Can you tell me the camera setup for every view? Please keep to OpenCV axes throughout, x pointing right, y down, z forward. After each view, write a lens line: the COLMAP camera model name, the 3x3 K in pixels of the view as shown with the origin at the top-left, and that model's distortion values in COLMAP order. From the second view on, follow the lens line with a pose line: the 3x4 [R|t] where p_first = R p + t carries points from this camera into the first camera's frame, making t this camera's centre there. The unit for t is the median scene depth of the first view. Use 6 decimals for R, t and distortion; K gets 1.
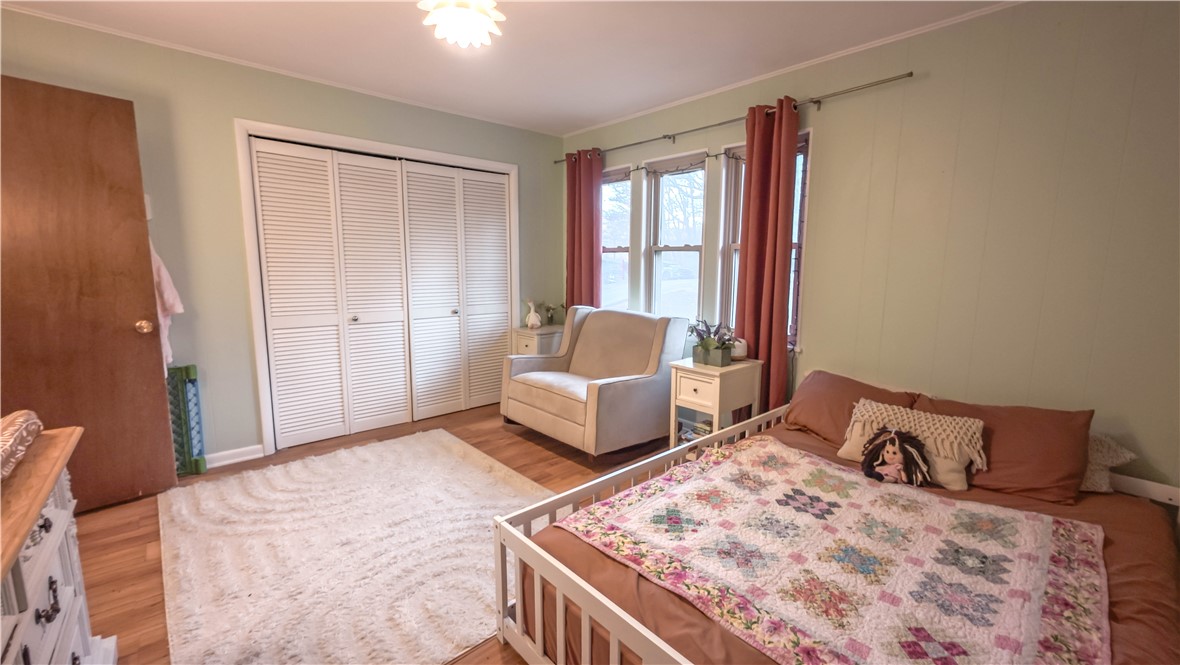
lens RADIAL K [[471.3, 0, 586.9], [0, 471.3, 324.5], [0, 0, 1]] dist [0.001540, 0.000092]
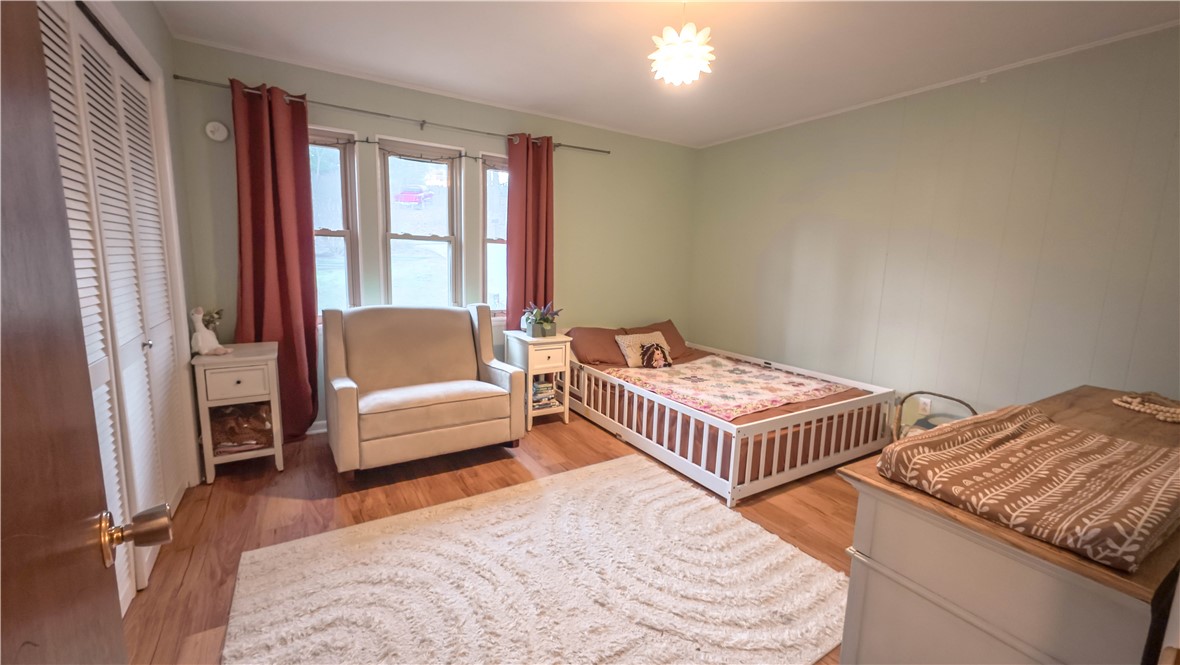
lens RADIAL K [[471.3, 0, 586.9], [0, 471.3, 324.5], [0, 0, 1]] dist [0.001540, 0.000092]
pose [[0.191454, -0.131379, 0.972669, -0.912148], [0.100588, 0.988409, 0.113706, -0.074565], [-0.976334, 0.076069, 0.202450, 0.601721]]
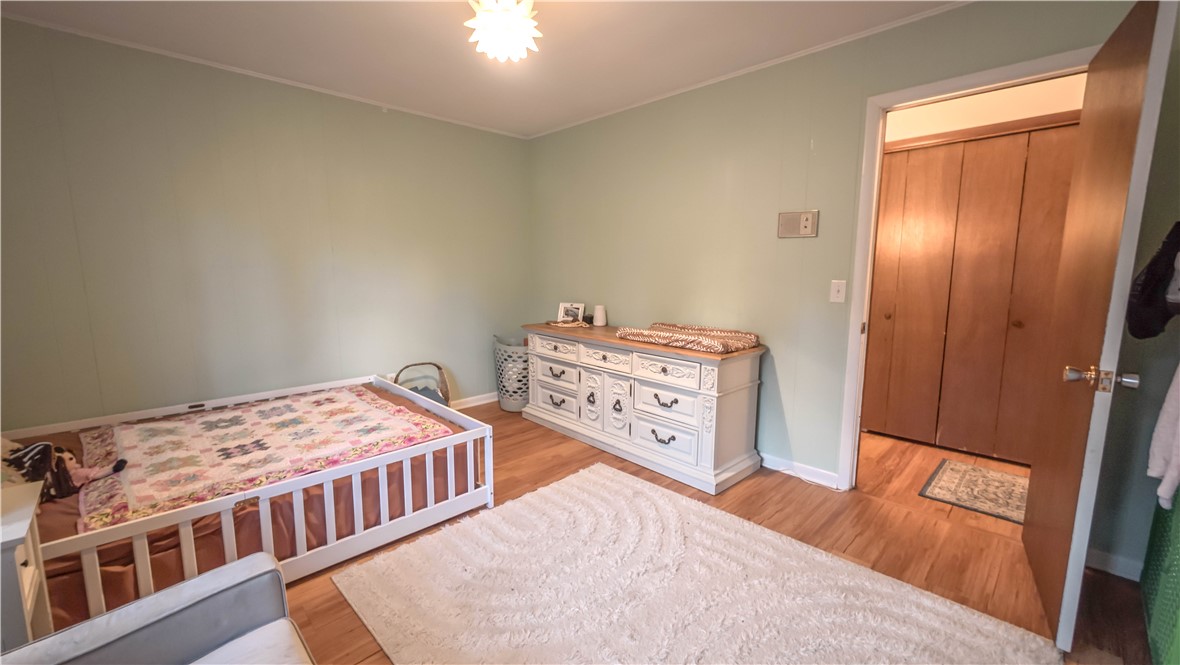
lens RADIAL K [[471.3, 0, 586.9], [0, 471.3, 324.5], [0, 0, 1]] dist [0.001540, 0.000092]
pose [[-0.999159, -0.002186, -0.040944, -0.232689], [-0.012372, 0.968102, 0.250251, -0.157001], [0.039091, 0.250547, -0.967315, 1.274468]]
